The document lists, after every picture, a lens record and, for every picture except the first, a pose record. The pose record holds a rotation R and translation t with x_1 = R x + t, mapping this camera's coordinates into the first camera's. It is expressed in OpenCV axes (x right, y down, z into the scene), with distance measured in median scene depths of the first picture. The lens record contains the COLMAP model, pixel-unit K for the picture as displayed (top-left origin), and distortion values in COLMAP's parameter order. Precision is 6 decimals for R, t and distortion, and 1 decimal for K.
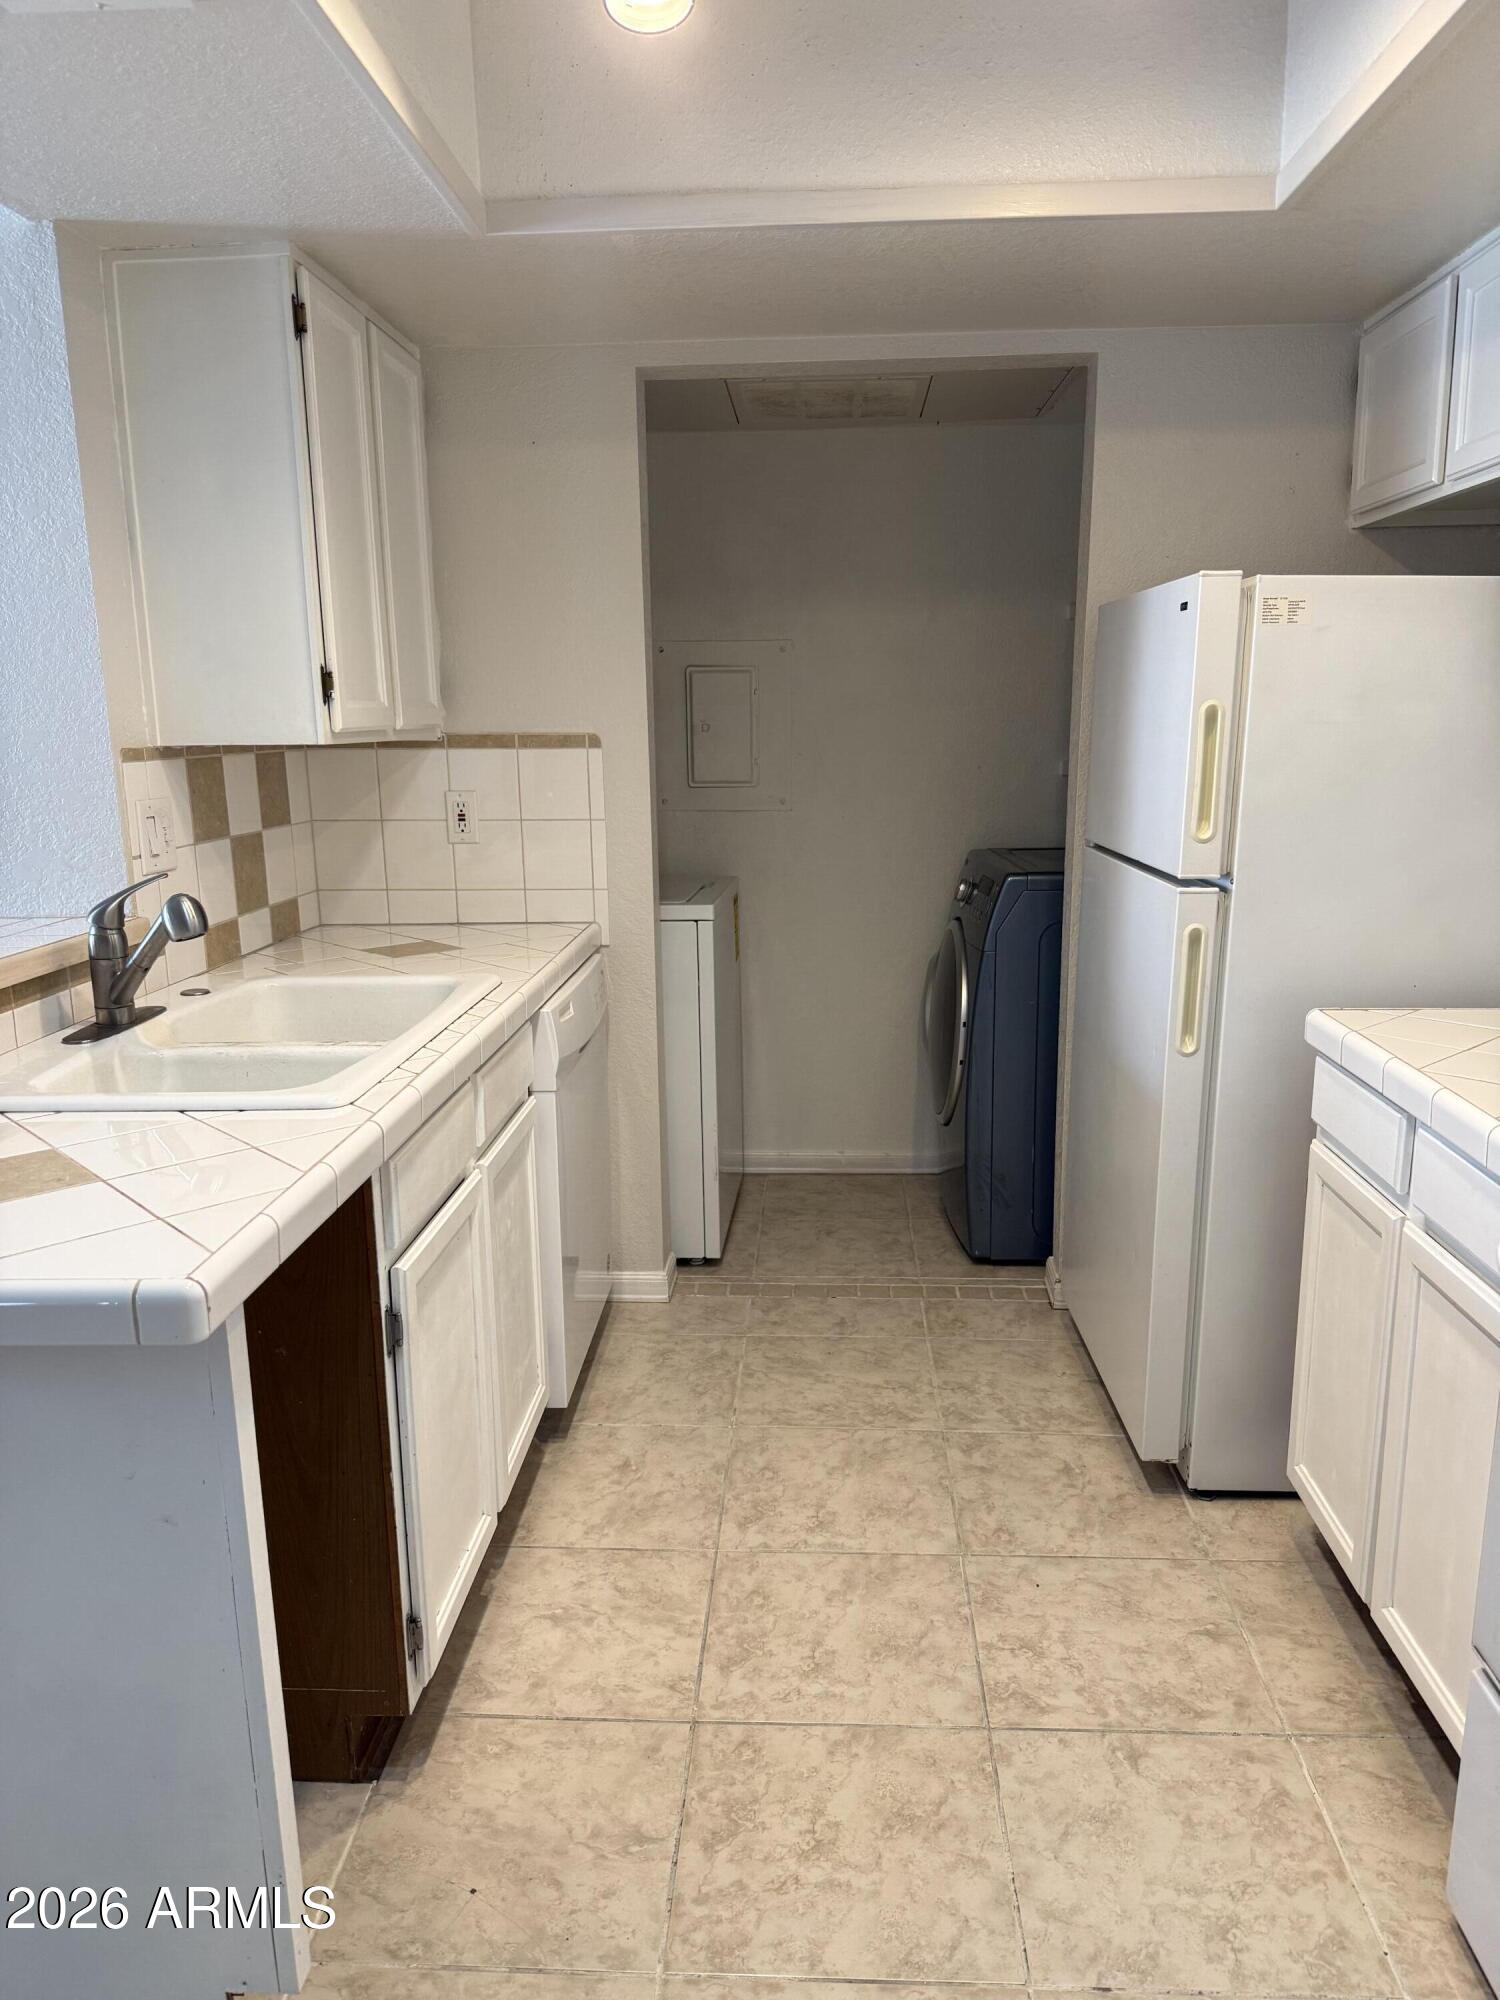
lens RADIAL K [[1427.1, 0, 750.0], [0, 1427.1, 1000.0], [0, 0, 1]] dist [-0.014198, -0.001416]
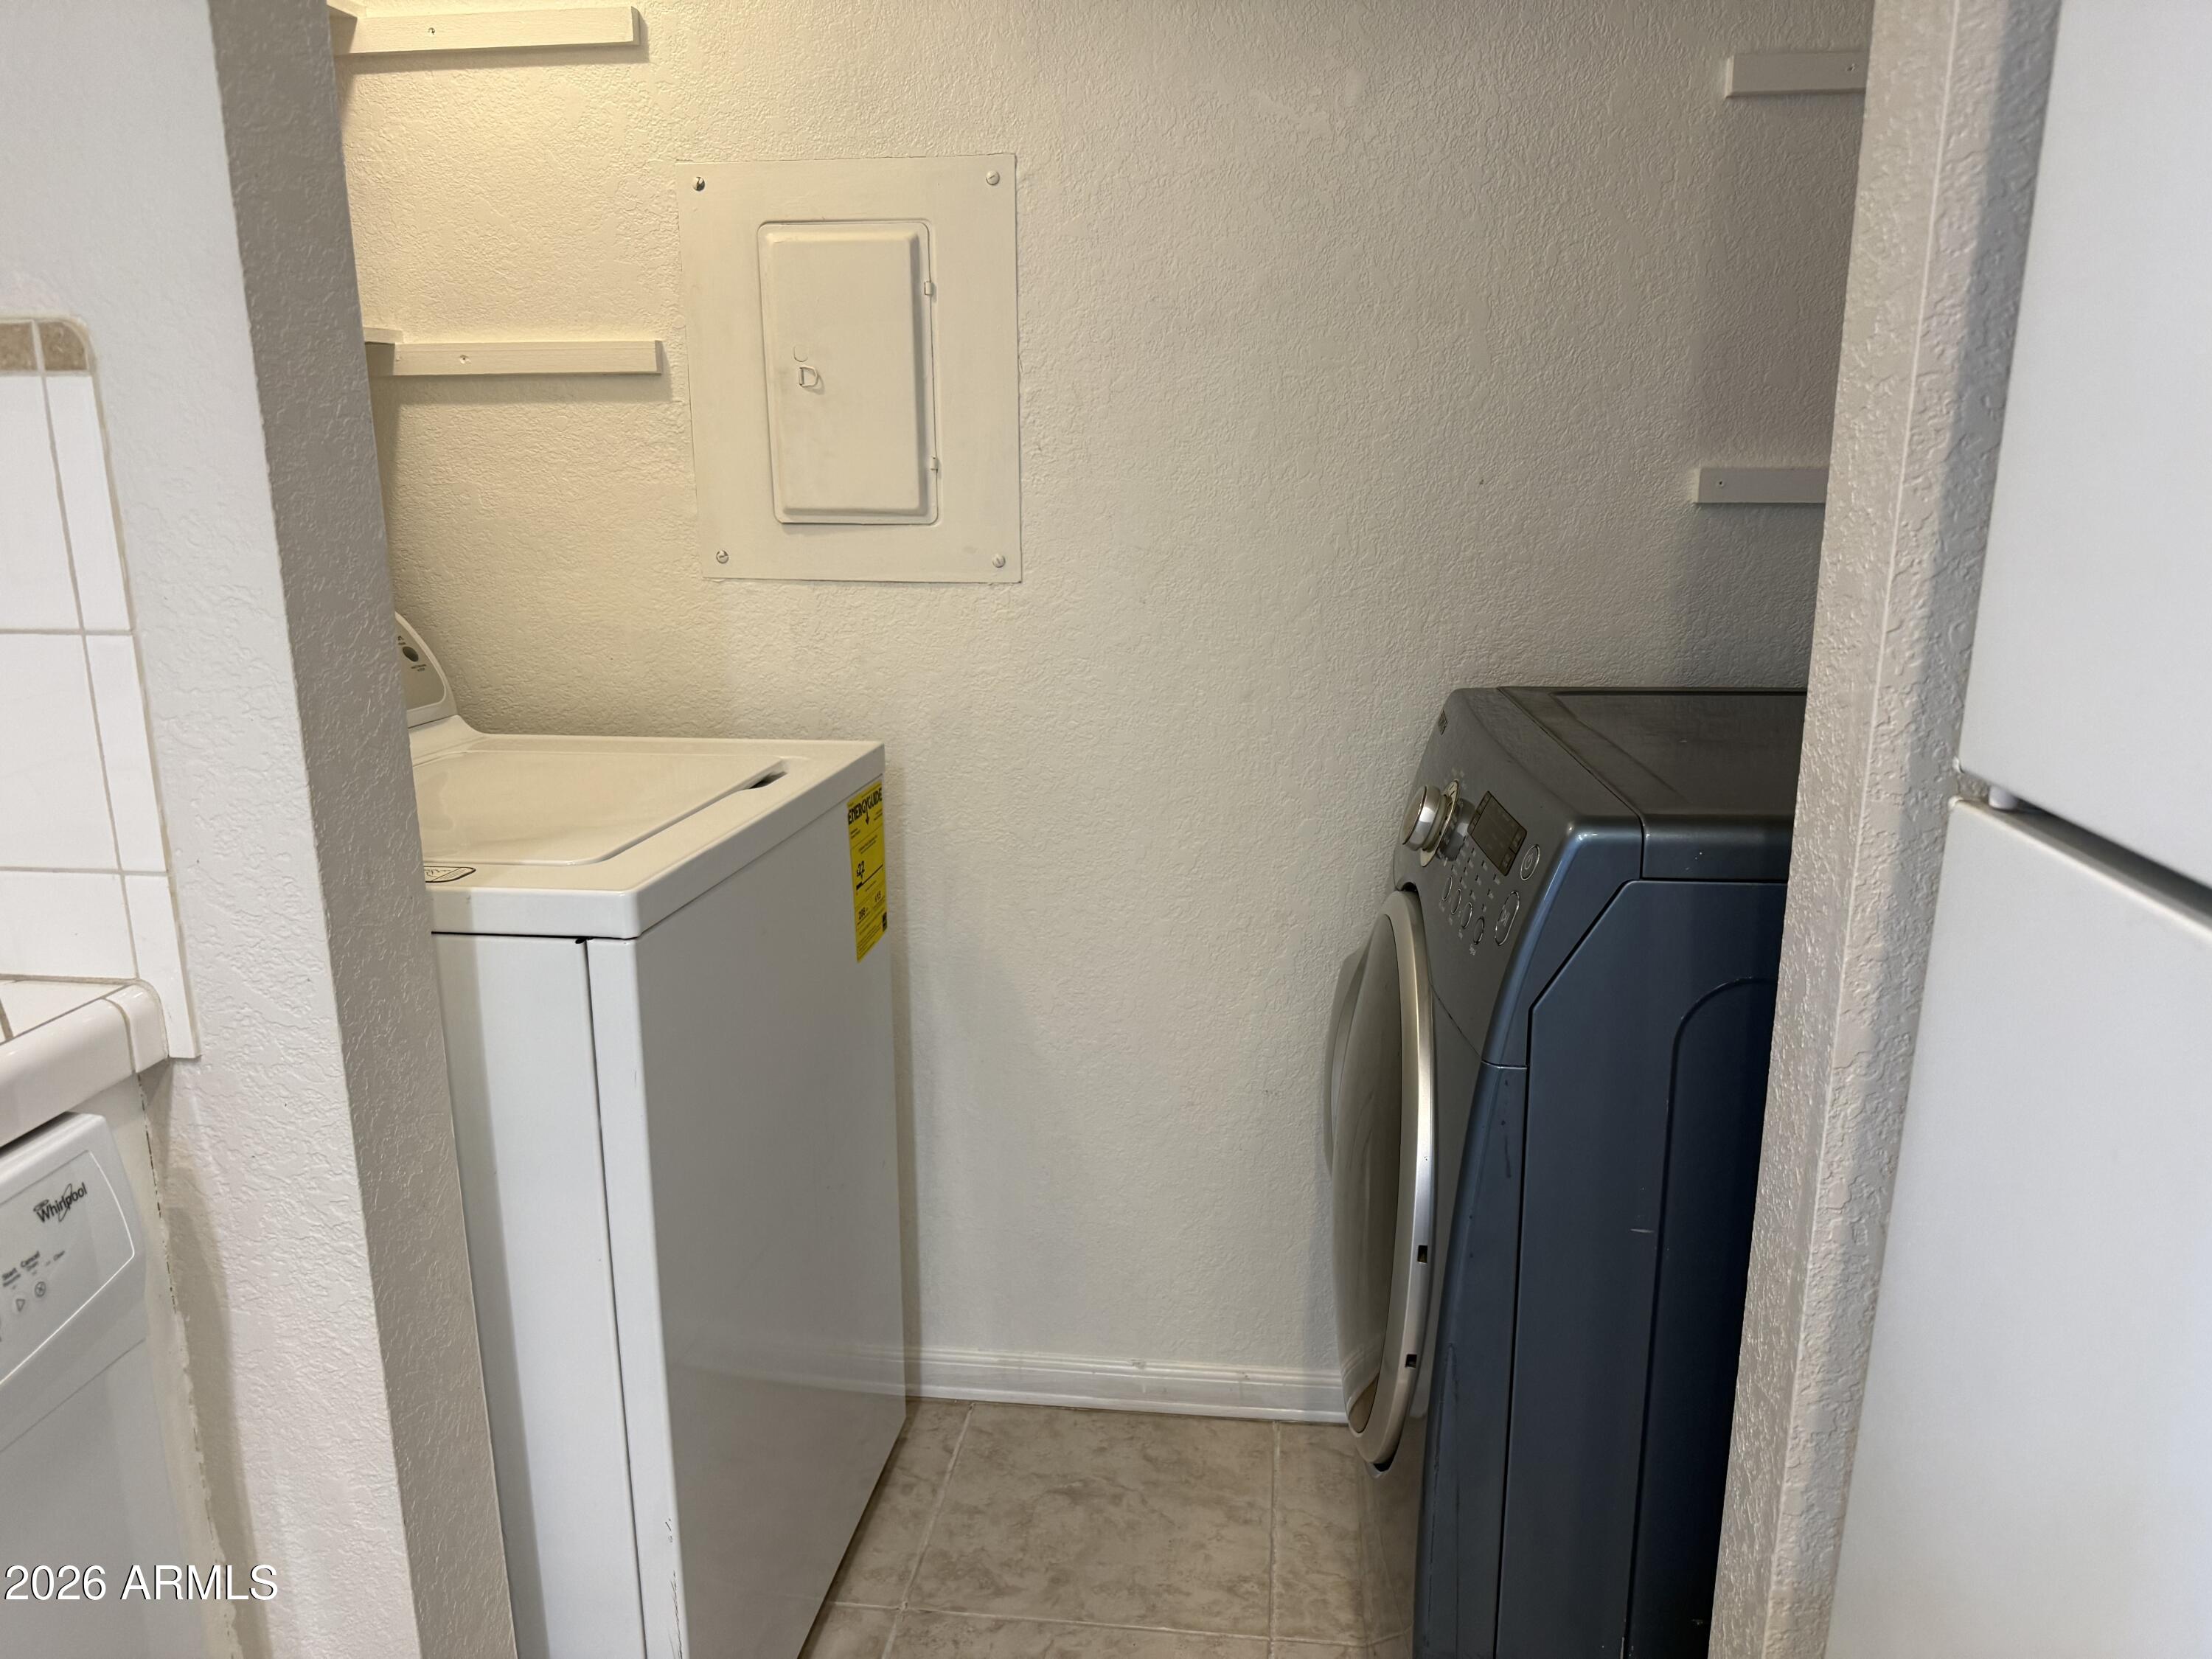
lens RADIAL K [[1578.4, 0, 1106.0], [0, 1578.4, 829.5], [0, 0, 1]] dist [-0.014198, -0.001416]
pose [[0.997793, 0.017857, -0.063959, 0.088232], [-0.015096, 0.998944, 0.043393, -0.083913], [0.064666, -0.042332, 0.997009, 0.565853]]
